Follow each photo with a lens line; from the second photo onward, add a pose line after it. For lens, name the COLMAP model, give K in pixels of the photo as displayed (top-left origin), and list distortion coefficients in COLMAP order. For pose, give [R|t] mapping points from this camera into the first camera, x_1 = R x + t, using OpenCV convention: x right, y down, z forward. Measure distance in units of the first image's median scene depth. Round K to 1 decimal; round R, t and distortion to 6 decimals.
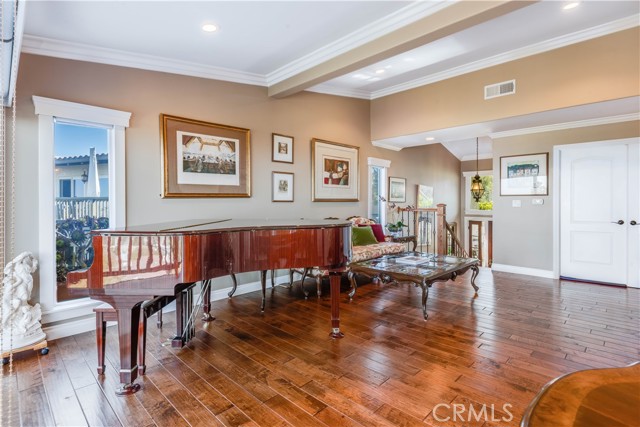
lens RADIAL K [[309.1, 0, 324.1], [0, 309.1, 208.0], [0, 0, 1]] dist [-0.004986, -0.002638]
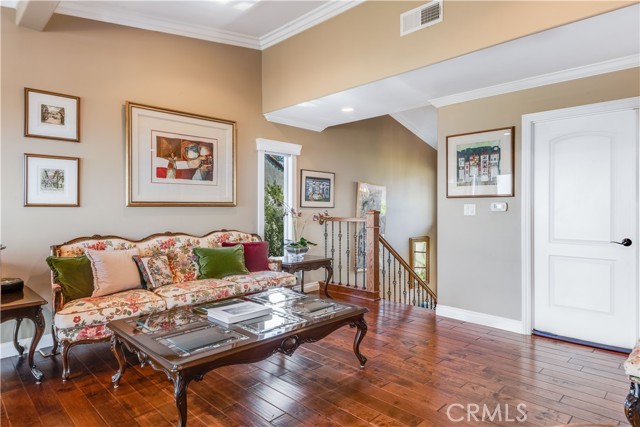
lens RADIAL K [[378.1, 0, 323.1], [0, 378.1, 210.5], [0, 0, 1]] dist [0.007817, -0.003183]
pose [[0.999941, 0.001706, 0.010760, 0.337934], [-0.001582, 0.999932, -0.011526, -0.004342], [-0.010779, 0.011508, 0.999876, 0.250995]]
